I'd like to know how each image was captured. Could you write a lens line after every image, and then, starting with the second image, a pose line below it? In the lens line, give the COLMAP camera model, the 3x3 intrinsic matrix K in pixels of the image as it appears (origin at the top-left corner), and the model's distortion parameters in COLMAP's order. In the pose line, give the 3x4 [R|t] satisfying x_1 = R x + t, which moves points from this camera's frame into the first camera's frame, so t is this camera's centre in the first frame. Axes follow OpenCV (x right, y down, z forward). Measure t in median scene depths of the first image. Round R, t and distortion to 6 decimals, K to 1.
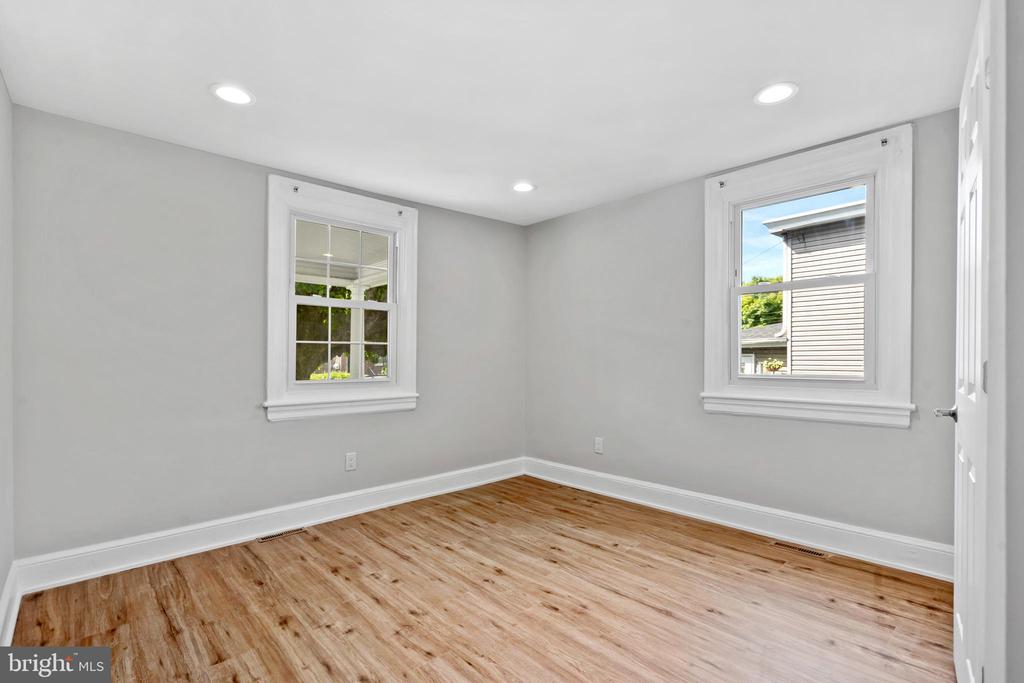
lens RADIAL K [[470.8, 0, 513.1], [0, 470.8, 349.3], [0, 0, 1]] dist [-0.009298, 0.004906]
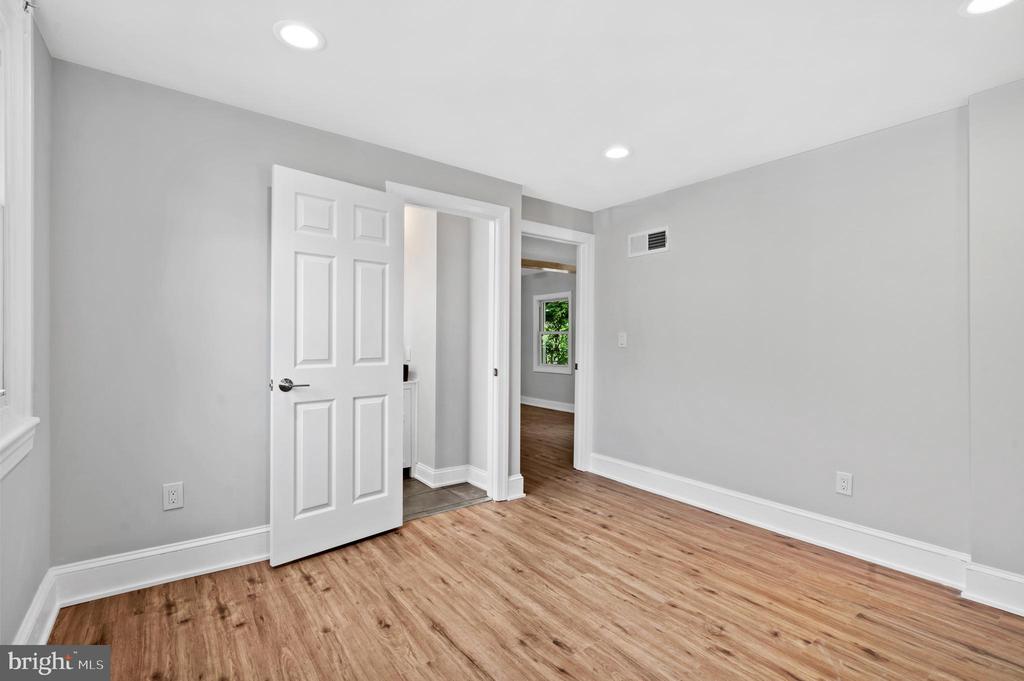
lens RADIAL K [[470.8, 0, 511.7], [0, 470.8, 341.2], [0, 0, 1]] dist [-0.009298, 0.004906]
pose [[-0.995467, -0.000637, 0.095103, 0.096599], [-0.001733, 0.999933, -0.011442, 0.012349], [-0.095090, -0.011555, -0.995402, 1.985479]]
